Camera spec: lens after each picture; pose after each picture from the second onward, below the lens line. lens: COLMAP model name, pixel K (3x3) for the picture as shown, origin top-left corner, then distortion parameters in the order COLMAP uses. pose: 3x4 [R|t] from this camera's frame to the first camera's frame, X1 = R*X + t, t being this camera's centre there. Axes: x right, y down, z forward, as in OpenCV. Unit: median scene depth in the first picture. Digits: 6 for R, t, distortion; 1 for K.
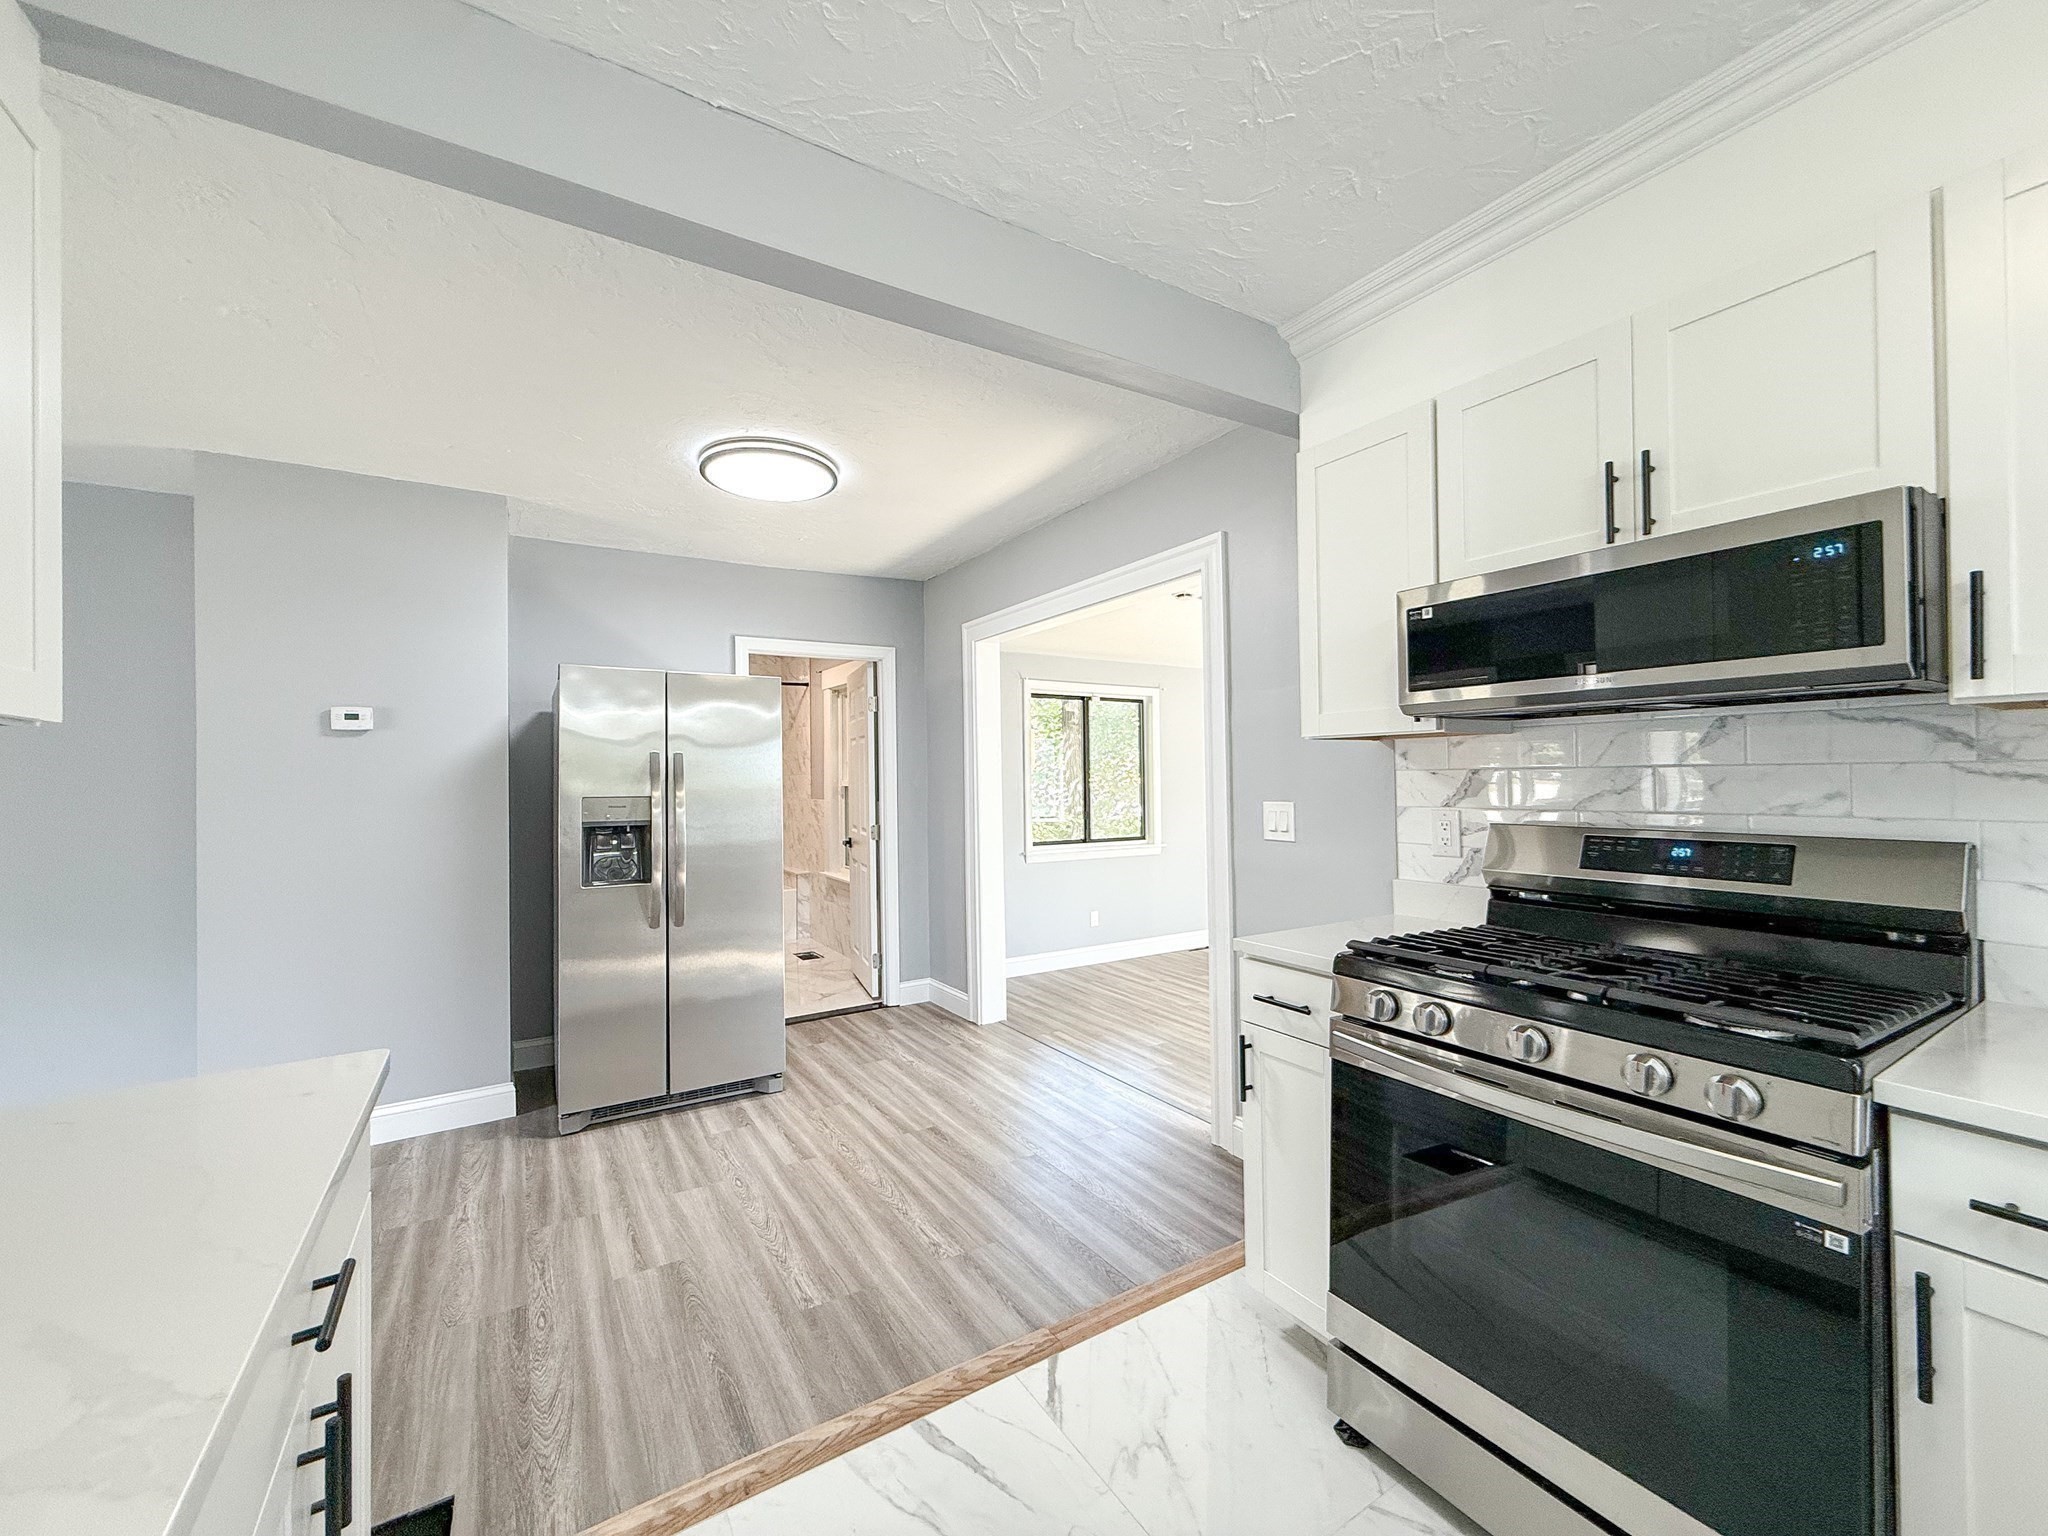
lens RADIAL K [[840.8, 0, 1010.1], [0, 840.8, 768.0], [0, 0, 1]] dist [-0.001115, 0.000247]
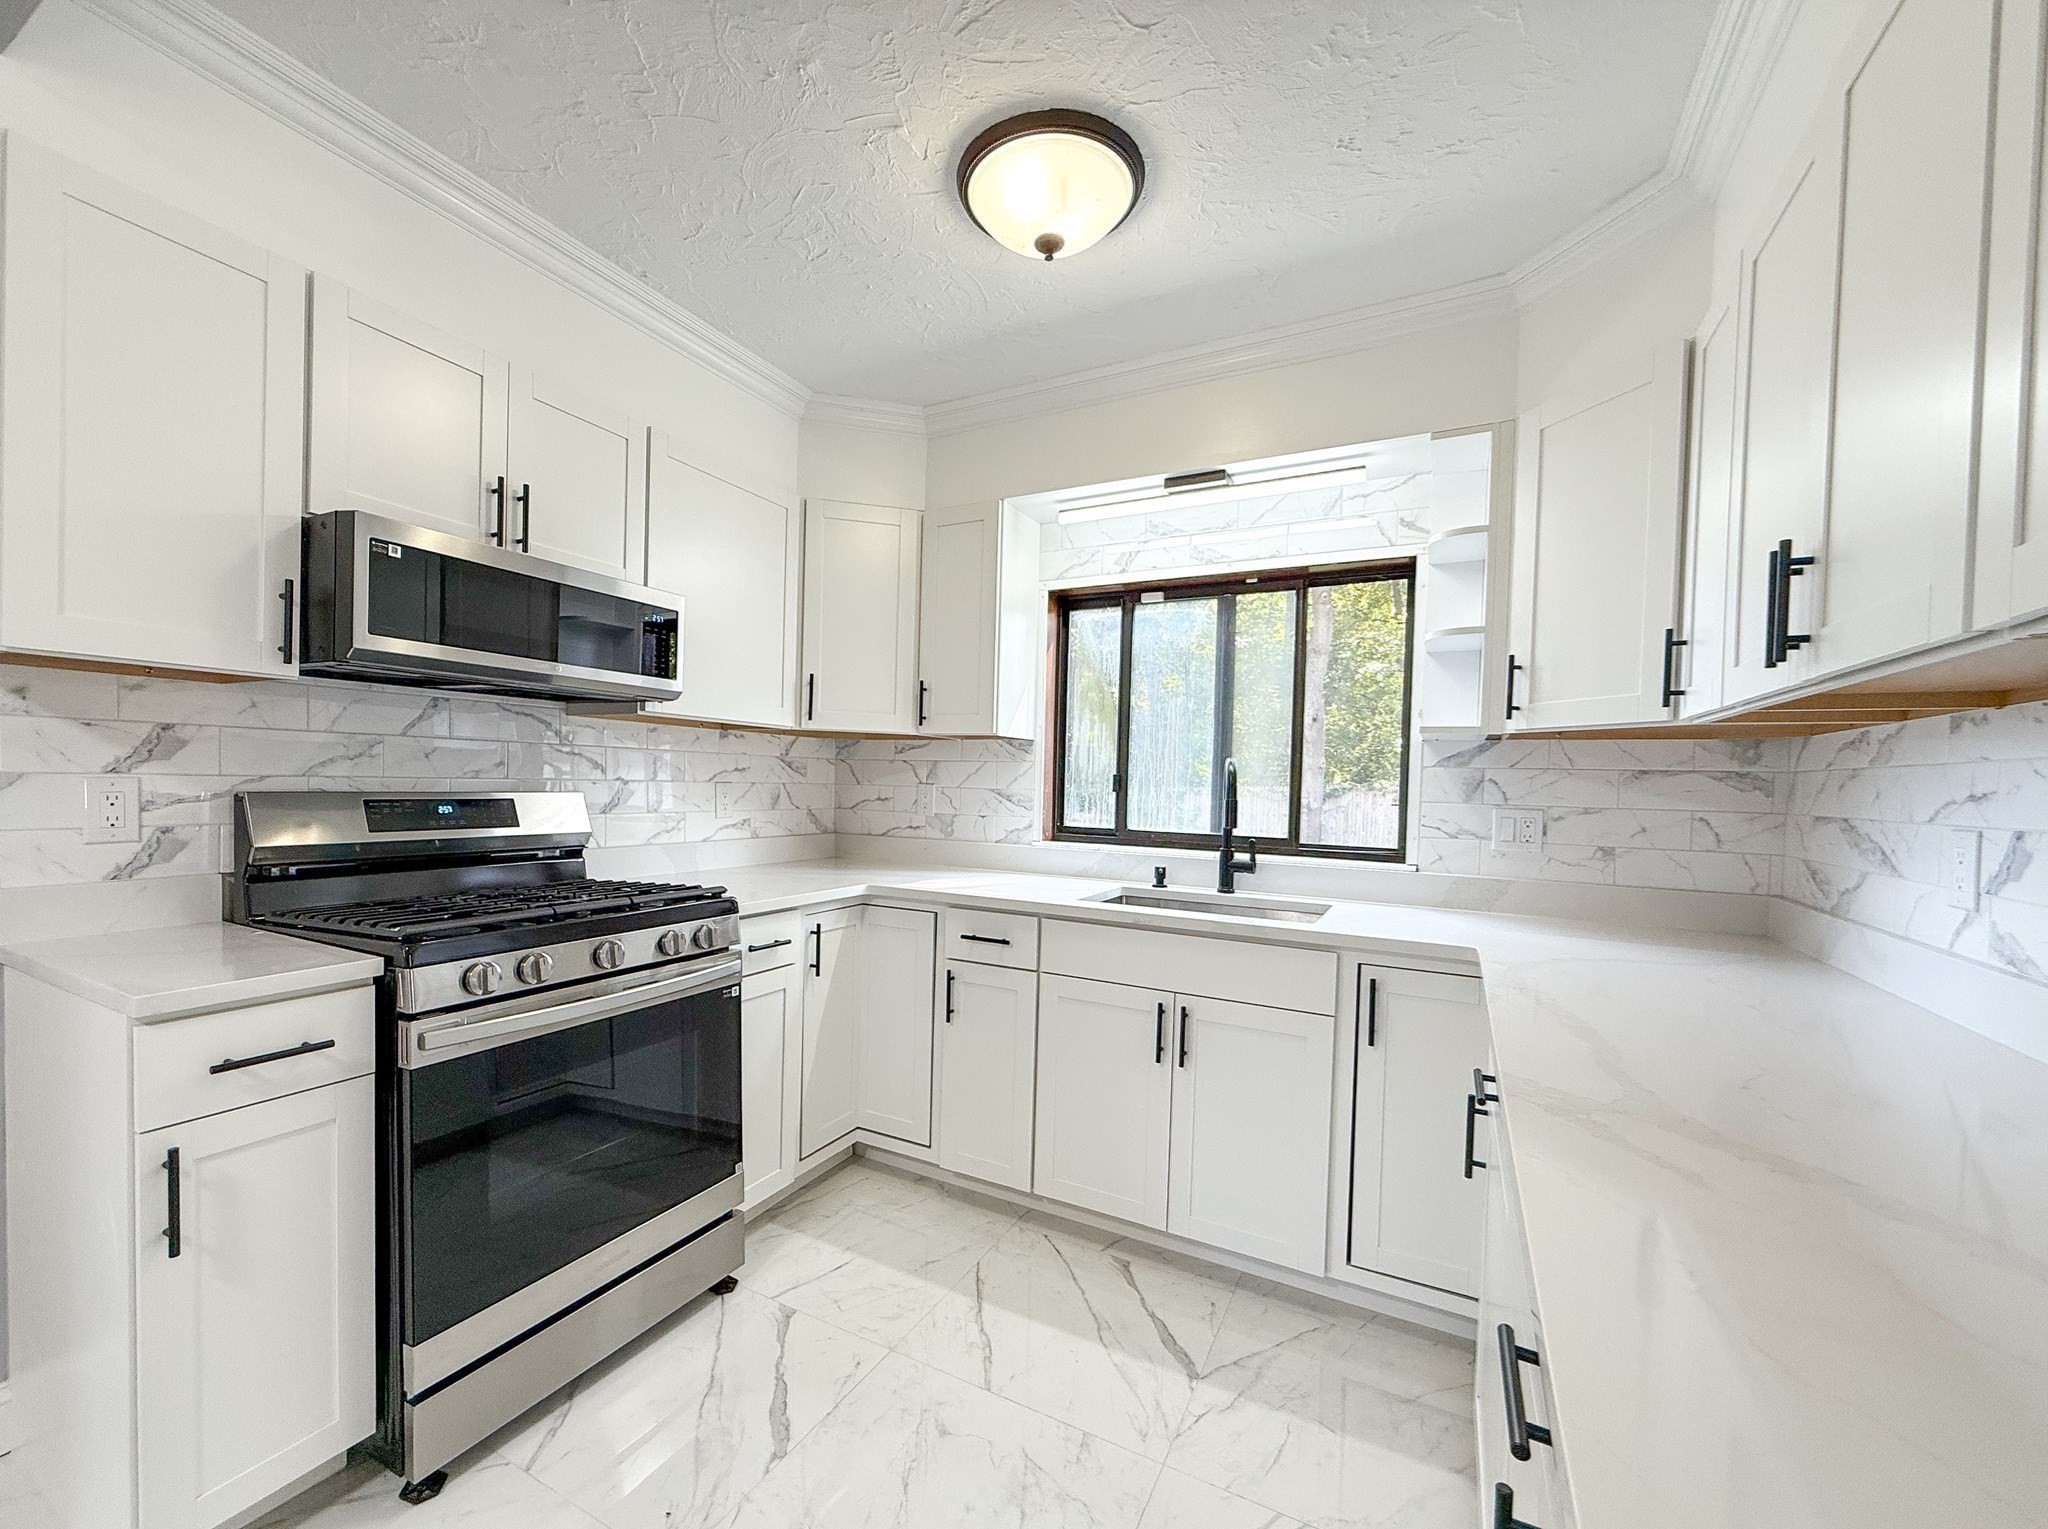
lens RADIAL K [[840.8, 0, 973.9], [0, 840.8, 801.0], [0, 0, 1]] dist [-0.001115, 0.000247]
pose [[-0.476607, -0.026480, 0.878718, -0.477284], [-0.033783, 0.999360, 0.011791, 0.038424], [-0.878467, -0.024066, -0.477196, 0.724909]]
